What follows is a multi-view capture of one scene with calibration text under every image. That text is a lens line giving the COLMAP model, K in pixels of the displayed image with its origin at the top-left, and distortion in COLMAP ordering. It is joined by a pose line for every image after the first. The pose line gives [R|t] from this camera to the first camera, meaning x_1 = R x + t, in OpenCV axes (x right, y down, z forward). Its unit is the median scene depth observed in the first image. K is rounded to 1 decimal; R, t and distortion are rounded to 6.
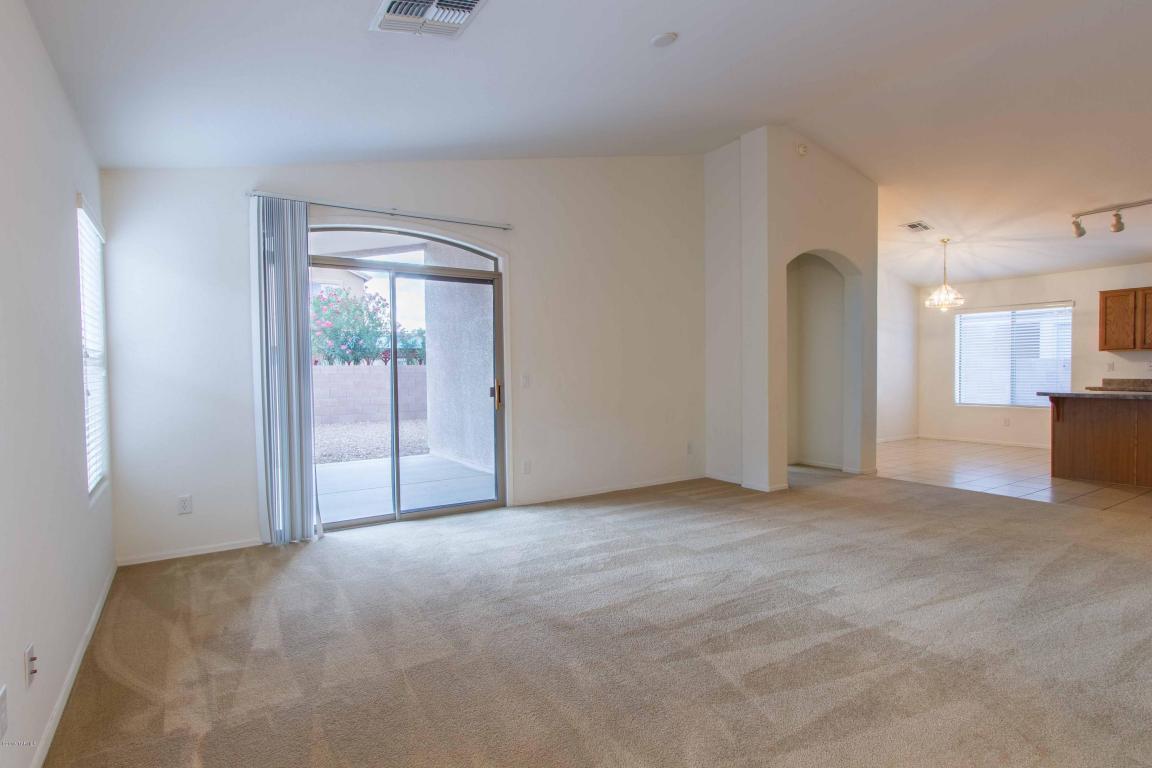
lens RADIAL K [[587.8, 0, 581.0], [0, 587.8, 381.9], [0, 0, 1]] dist [-0.004850, -0.000890]
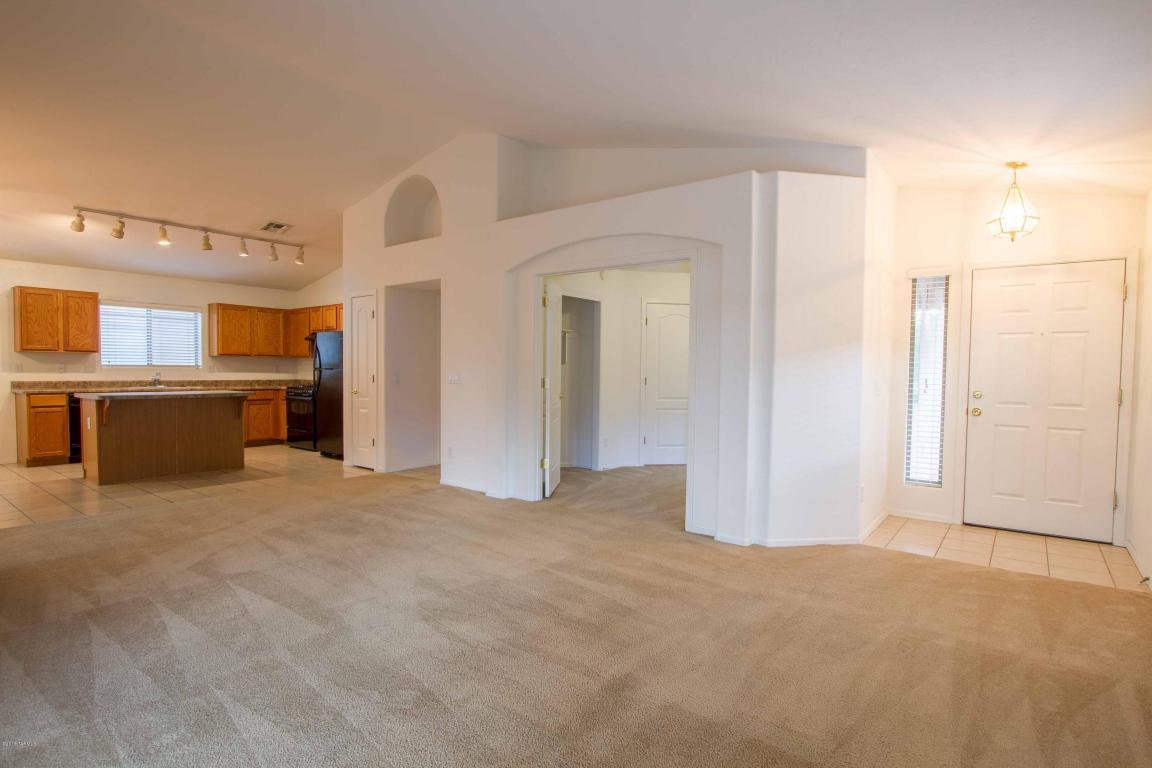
lens RADIAL K [[587.8, 0, 586.5], [0, 587.8, 390.9], [0, 0, 1]] dist [-0.004850, -0.000890]
pose [[-0.332780, -0.027901, 0.942592, -0.366574], [0.013511, 0.999319, 0.034350, -0.012649], [-0.942908, 0.024166, -0.332176, 0.614442]]
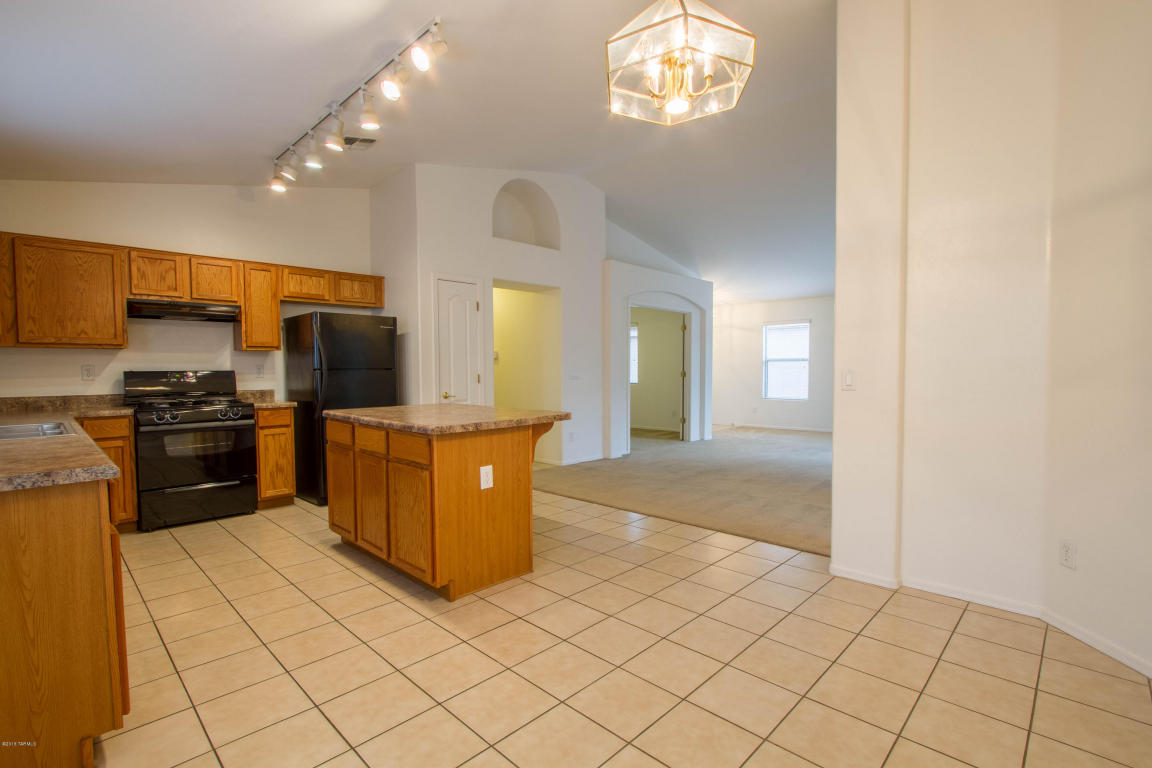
lens RADIAL K [[546.0, 0, 578.8], [0, 546.0, 383.8], [0, 0, 1]] dist [-0.013180, 0.000476]
pose [[-0.974630, 0.020621, -0.222872, 0.951573], [0.009231, 0.998603, 0.052027, -0.042923], [0.223633, 0.048650, -0.973458, 1.629735]]
